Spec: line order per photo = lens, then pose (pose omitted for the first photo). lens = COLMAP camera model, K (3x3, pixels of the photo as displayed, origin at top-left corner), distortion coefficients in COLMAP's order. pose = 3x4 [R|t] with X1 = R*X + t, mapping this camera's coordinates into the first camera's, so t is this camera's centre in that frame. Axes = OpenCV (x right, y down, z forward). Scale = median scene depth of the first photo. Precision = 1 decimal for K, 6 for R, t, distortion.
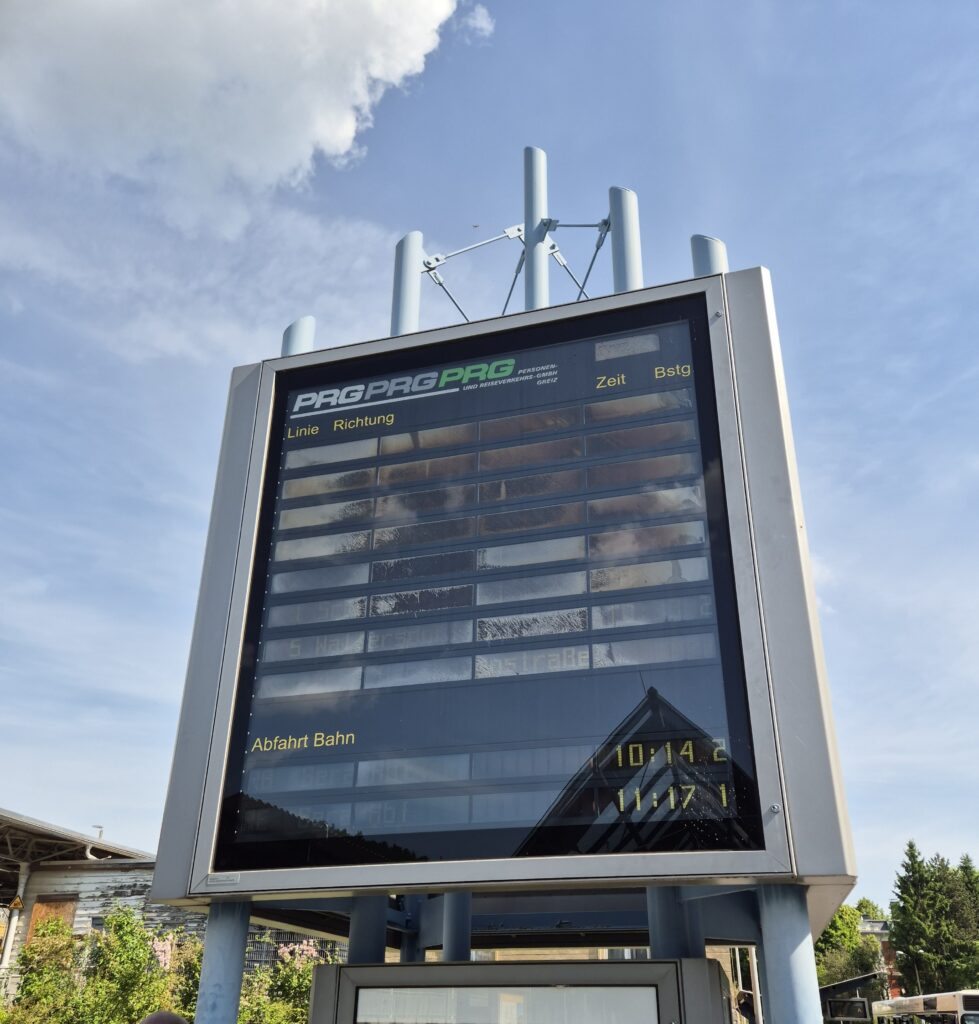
lens RADIAL K [[1029.9, 0, 489.5], [0, 1029.9, 512.0], [0, 0, 1]] dist [-0.051004, -0.021179]
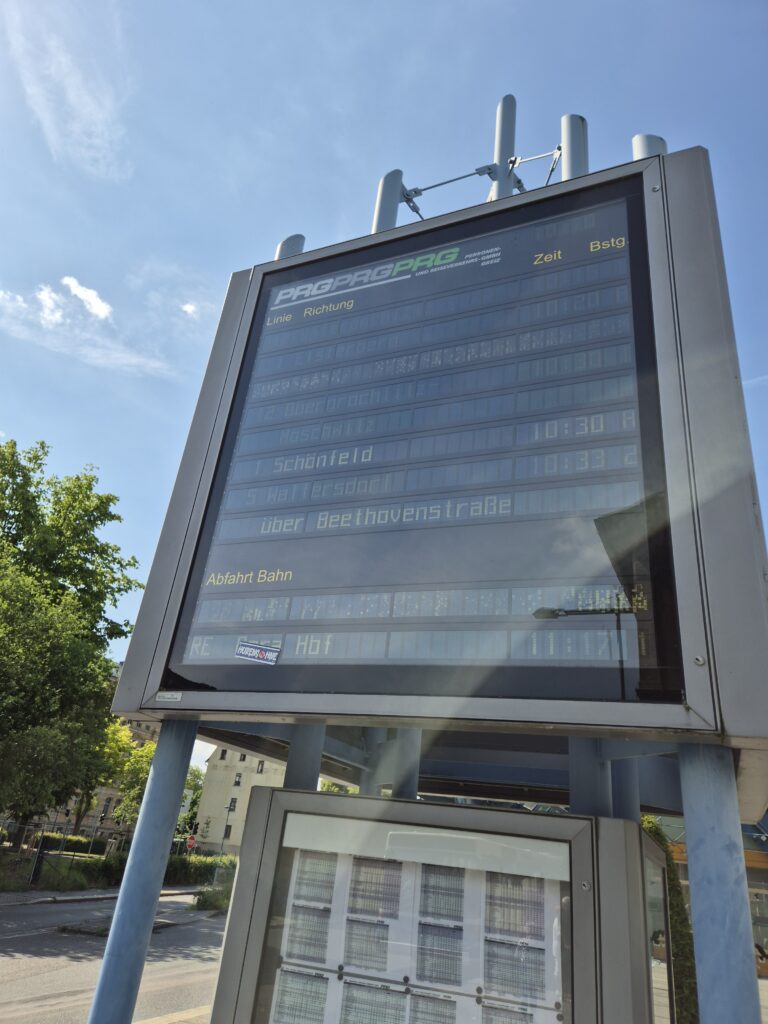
lens RADIAL K [[715.7, 0, 383.1], [0, 715.7, 471.4], [0, 0, 1]] dist [0.000318, 0.001418]
pose [[0.986310, 0.033087, -0.161547, 0.079619], [-0.036146, 0.999218, -0.016033, 0.114830], [0.160890, 0.021653, 0.986735, 0.256145]]
